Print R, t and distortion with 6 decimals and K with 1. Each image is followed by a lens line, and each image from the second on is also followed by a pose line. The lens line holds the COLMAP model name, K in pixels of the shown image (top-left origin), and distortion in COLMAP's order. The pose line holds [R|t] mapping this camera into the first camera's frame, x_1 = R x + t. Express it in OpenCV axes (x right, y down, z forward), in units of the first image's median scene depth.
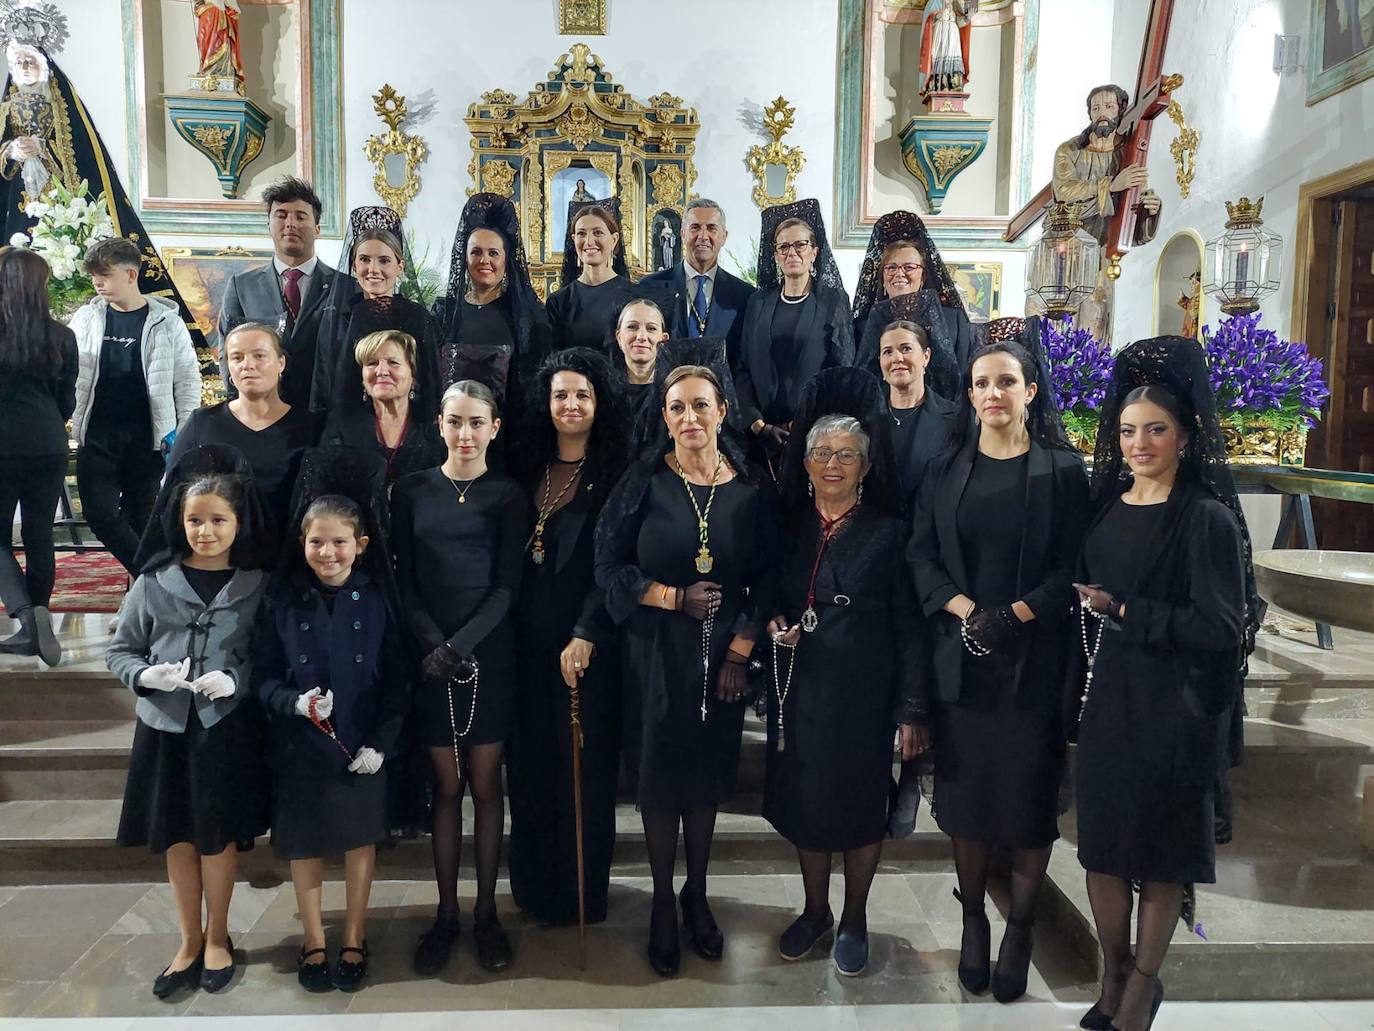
lens RADIAL K [[1003.1, 0, 683.3], [0, 1003.1, 506.6], [0, 0, 1]] dist [0.042599, -0.043183]
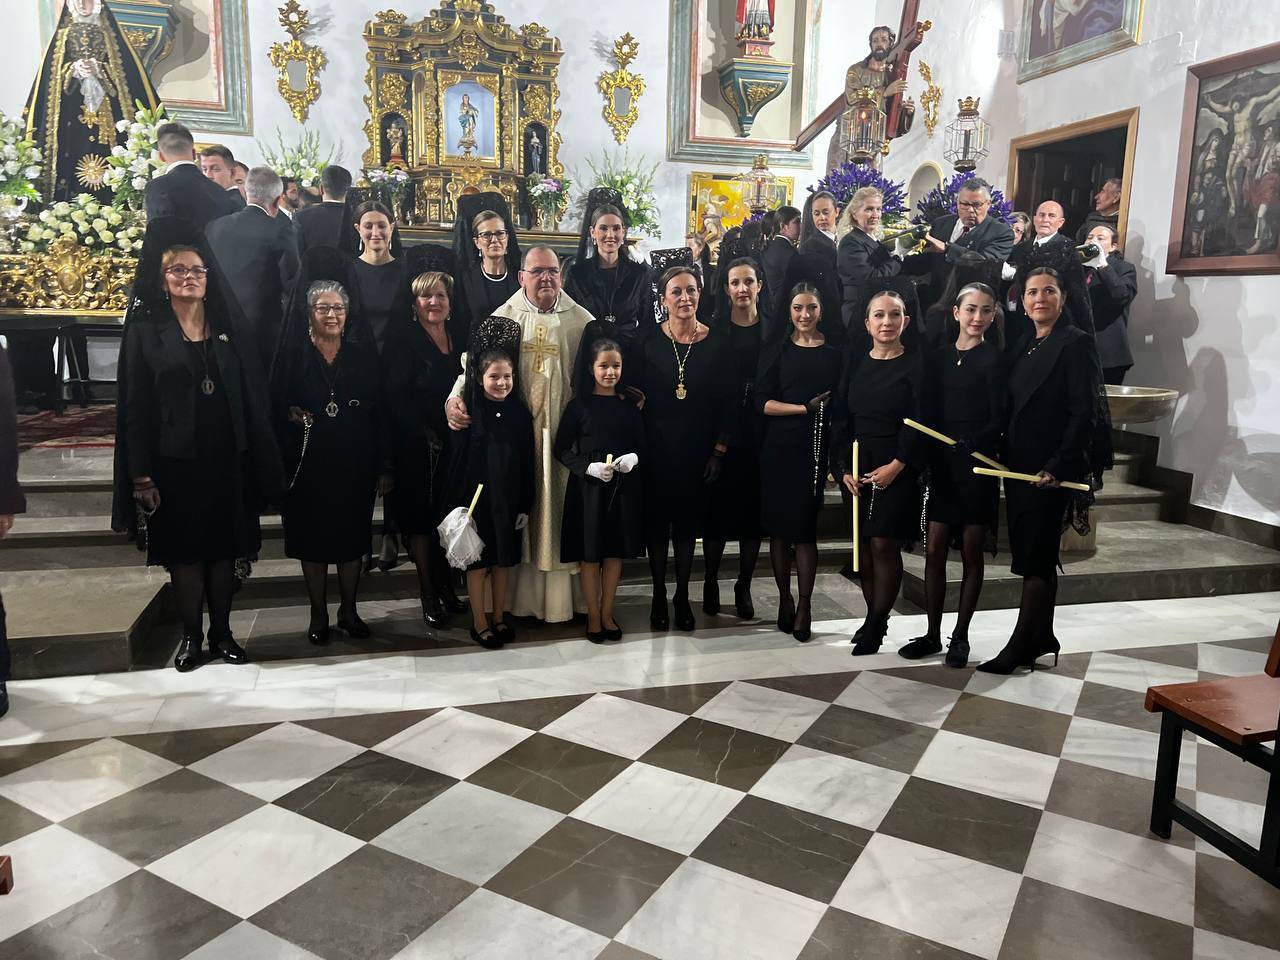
lens RADIAL K [[961.4, 0, 633.6], [0, 961.4, 477.1], [0, 0, 1]] dist [0.047357, -0.048380]
pose [[0.977070, -0.030983, 0.210653, -0.162426], [0.010259, 0.995058, 0.098767, 0.016620], [-0.212672, -0.094341, 0.972559, -0.203074]]
